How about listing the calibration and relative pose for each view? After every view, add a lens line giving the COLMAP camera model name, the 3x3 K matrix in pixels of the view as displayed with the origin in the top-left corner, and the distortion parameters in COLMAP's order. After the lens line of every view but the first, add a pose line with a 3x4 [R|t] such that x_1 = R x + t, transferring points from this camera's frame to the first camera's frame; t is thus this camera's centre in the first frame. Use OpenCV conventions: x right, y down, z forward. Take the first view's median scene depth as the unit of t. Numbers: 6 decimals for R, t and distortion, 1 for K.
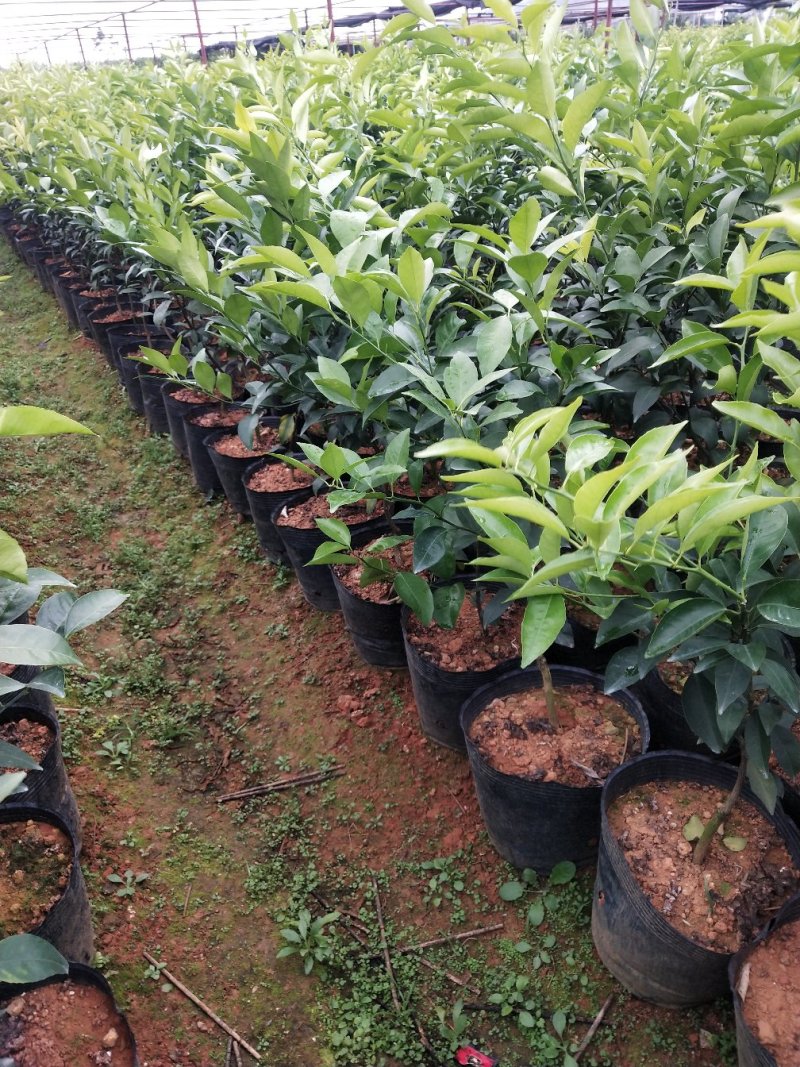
lens RADIAL K [[847.4, 0, 400.0], [0, 847.4, 533.5], [0, 0, 1]] dist [-0.000433, 0.080771]
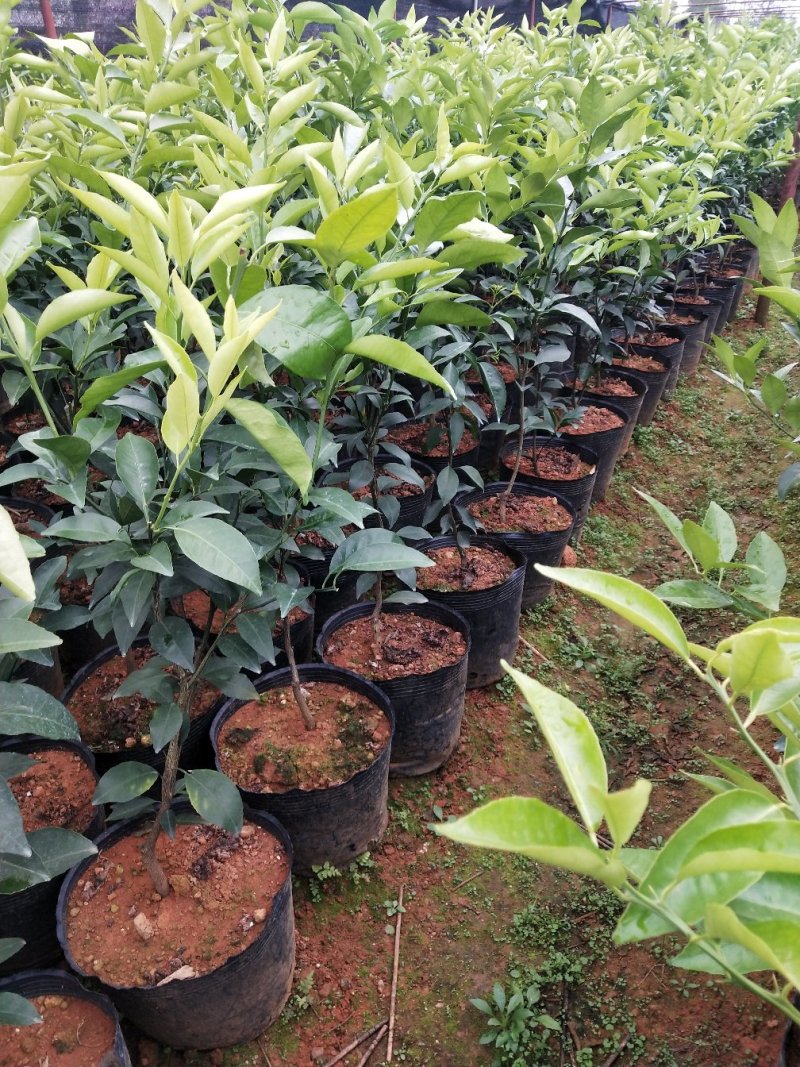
lens RADIAL K [[847.4, 0, 400.0], [0, 847.4, 533.5], [0, 0, 1]] dist [-0.000433, 0.080771]
pose [[0.562881, 0.458187, -0.687917, 0.211531], [-0.428897, 0.873379, 0.230773, -0.116925], [0.706549, 0.165148, 0.688124, 0.233770]]
